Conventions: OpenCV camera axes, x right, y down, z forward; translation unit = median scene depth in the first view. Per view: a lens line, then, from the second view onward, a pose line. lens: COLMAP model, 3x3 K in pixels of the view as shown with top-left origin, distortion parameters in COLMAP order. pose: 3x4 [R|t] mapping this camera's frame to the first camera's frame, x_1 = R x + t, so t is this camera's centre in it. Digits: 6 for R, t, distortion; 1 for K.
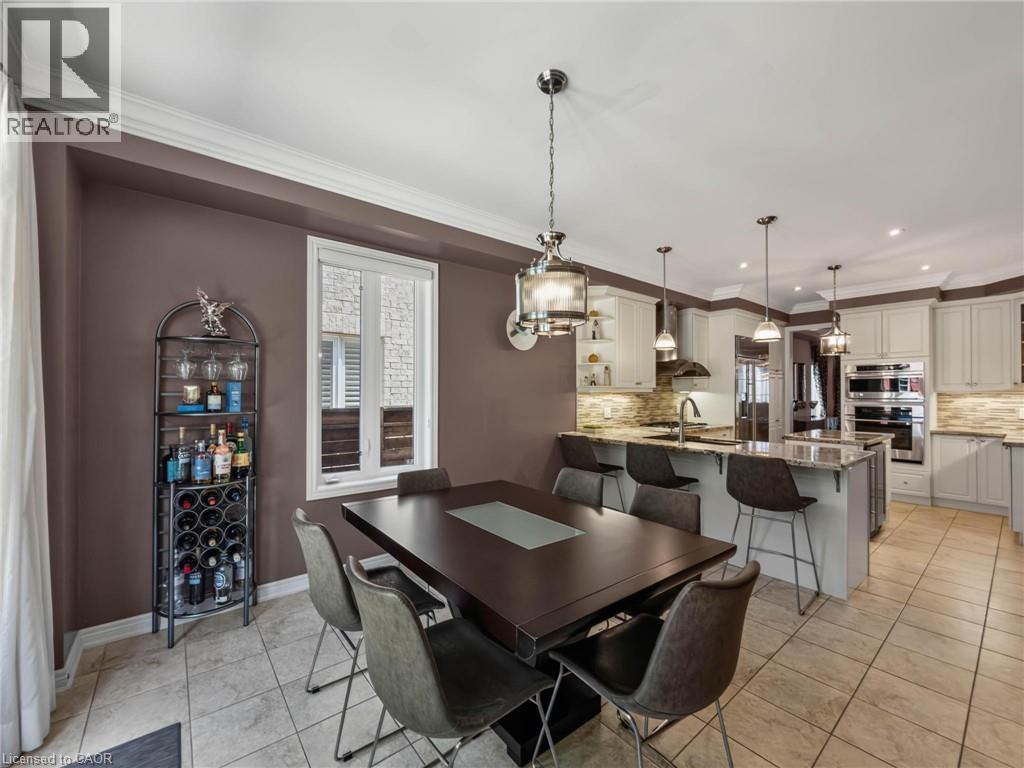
lens RADIAL K [[417.3, 0, 518.5], [0, 417.3, 387.9], [0, 0, 1]] dist [-0.002448, 0.000442]
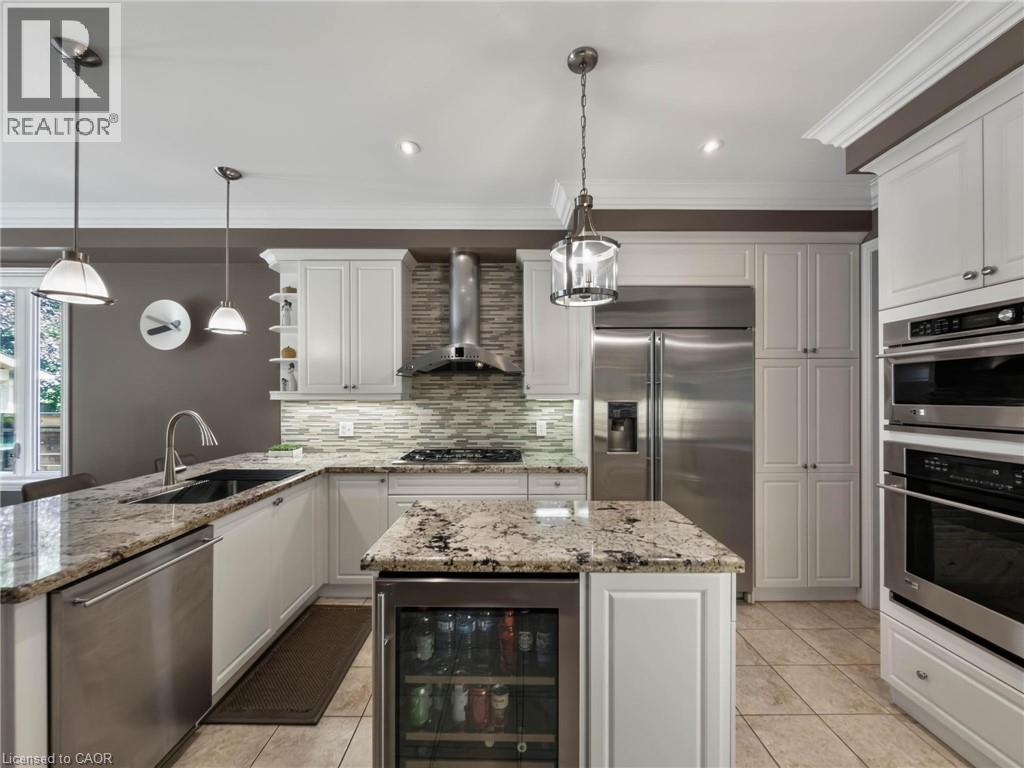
lens RADIAL K [[417.3, 0, 514.4], [0, 417.3, 391.2], [0, 0, 1]] dist [-0.002448, 0.000442]
pose [[0.778800, -0.002865, -0.627266, 0.843596], [0.006796, 0.999969, 0.003871, -0.004681], [0.627236, -0.007278, 0.778795, 0.614401]]
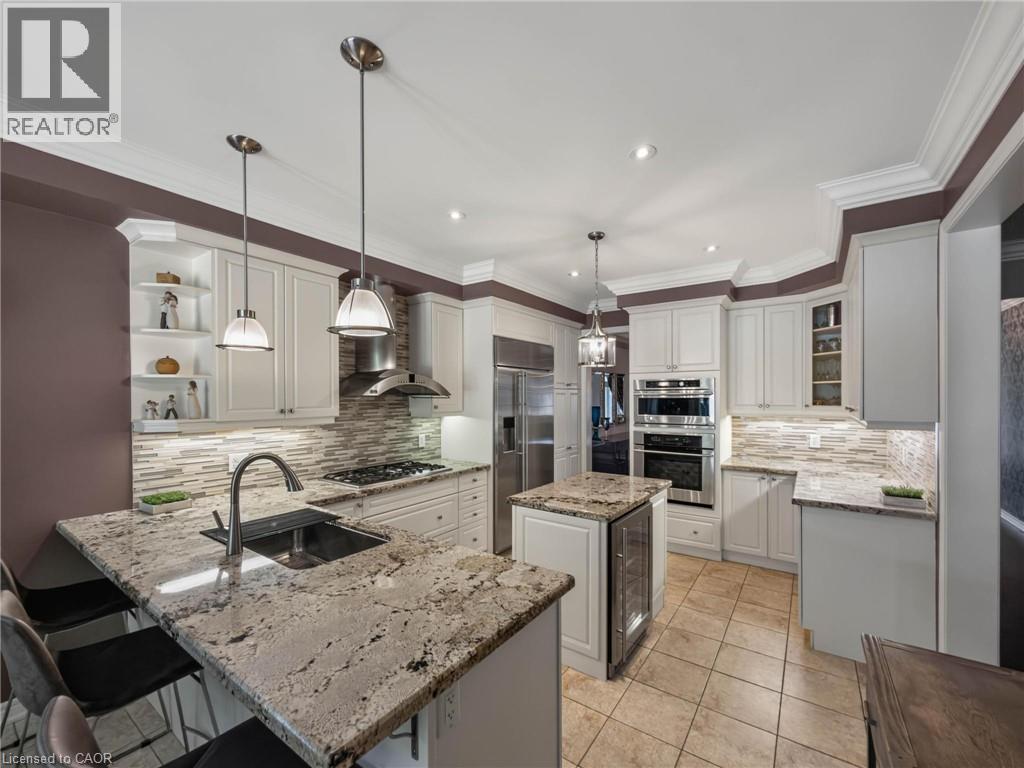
lens RADIAL K [[417.3, 0, 517.4], [0, 417.3, 398.3], [0, 0, 1]] dist [-0.002448, 0.000442]
pose [[0.964859, -0.002773, 0.262754, 0.415692], [-0.000701, 0.999914, 0.013125, -0.033668], [-0.262768, -0.012848, 0.964774, 0.348184]]
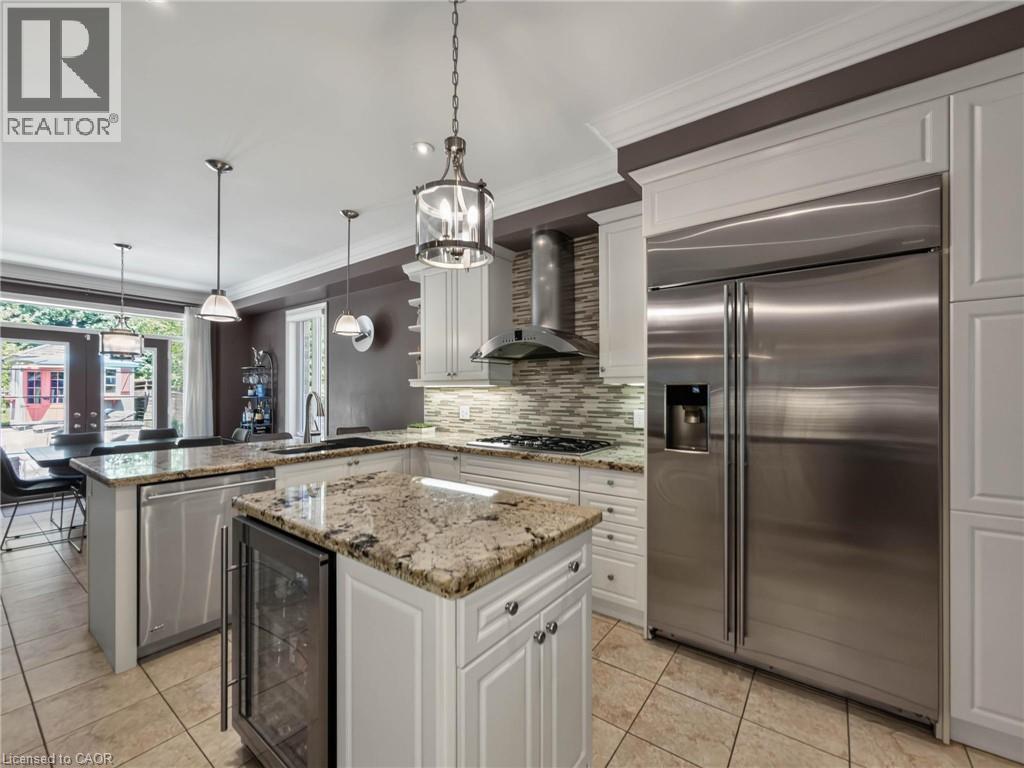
lens RADIAL K [[417.3, 0, 499.0], [0, 417.3, 389.4], [0, 0, 1]] dist [-0.002448, 0.000442]
pose [[0.240190, 0.000492, -0.970726, 0.961189], [0.015513, 0.999870, 0.004345, 0.012825], [0.970602, -0.016103, 0.240151, 0.848633]]
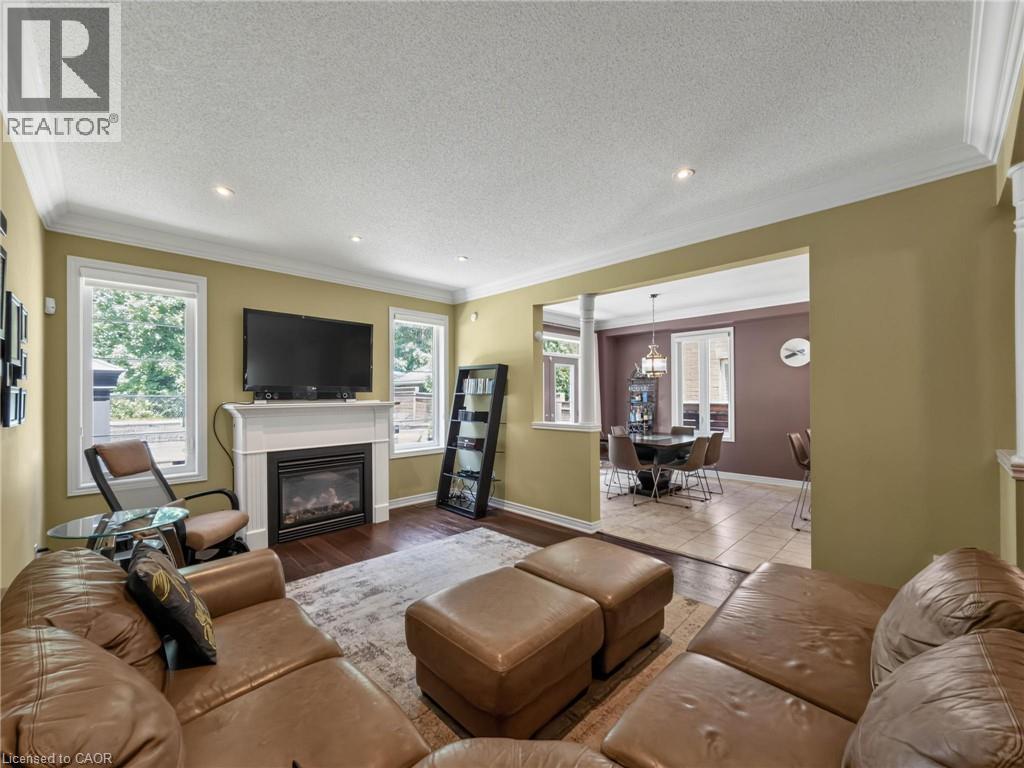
lens RADIAL K [[417.3, 0, 512.6], [0, 417.3, 393.4], [0, 0, 1]] dist [-0.002448, 0.000442]
pose [[0.078021, -0.004139, -0.996943, 1.113930], [0.018757, 0.999820, -0.002683, -0.007720], [0.996775, -0.018491, 0.078084, -0.133946]]
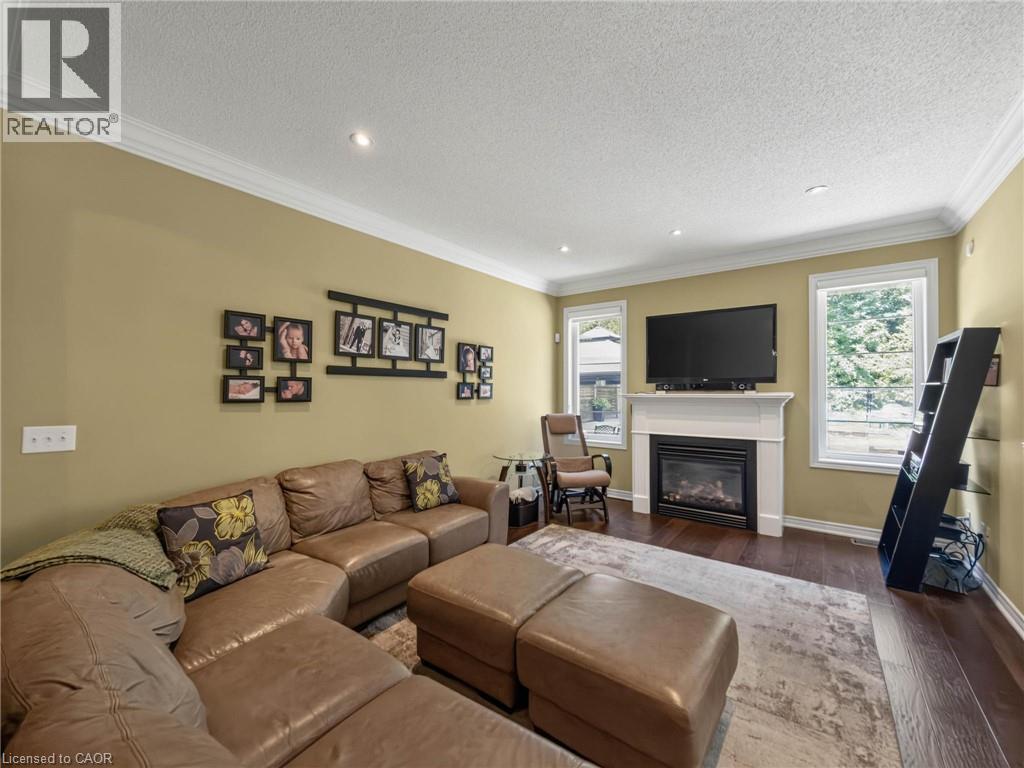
lens RADIAL K [[417.3, 0, 514.5], [0, 417.3, 383.4], [0, 0, 1]] dist [-0.002448, 0.000442]
pose [[-0.974372, -0.004349, -0.224900, 0.828461], [0.002183, 0.999583, -0.028786, 0.003538], [0.224932, -0.028539, -0.973956, 0.282509]]
